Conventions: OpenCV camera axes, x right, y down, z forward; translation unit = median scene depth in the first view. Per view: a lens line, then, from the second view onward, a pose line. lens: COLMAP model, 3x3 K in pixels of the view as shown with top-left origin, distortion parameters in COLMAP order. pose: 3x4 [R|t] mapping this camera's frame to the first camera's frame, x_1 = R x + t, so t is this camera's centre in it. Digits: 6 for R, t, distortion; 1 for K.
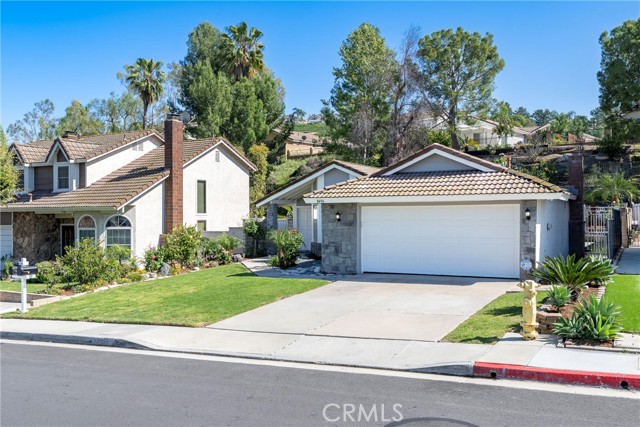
lens RADIAL K [[447.4, 0, 320.6], [0, 447.4, 214.3], [0, 0, 1]] dist [-0.009709, -0.002967]
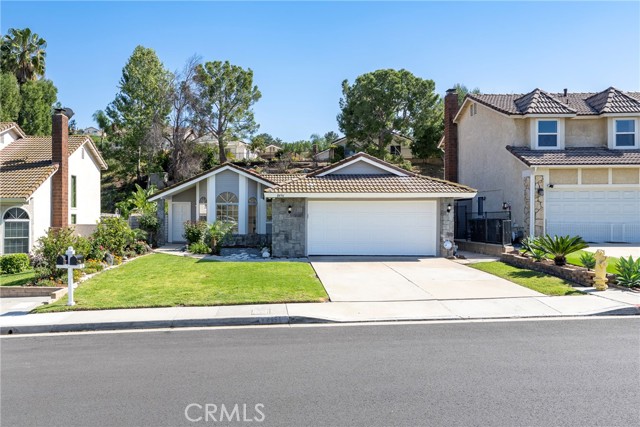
lens RADIAL K [[370.1, 0, 319.4], [0, 370.1, 213.9], [0, 0, 1]] dist [-0.004056, -0.000092]
pose [[0.946018, 0.006016, 0.324057, -0.198739], [-0.009278, 0.999921, 0.008520, 0.008425], [-0.323980, -0.011067, 0.945999, 0.044056]]
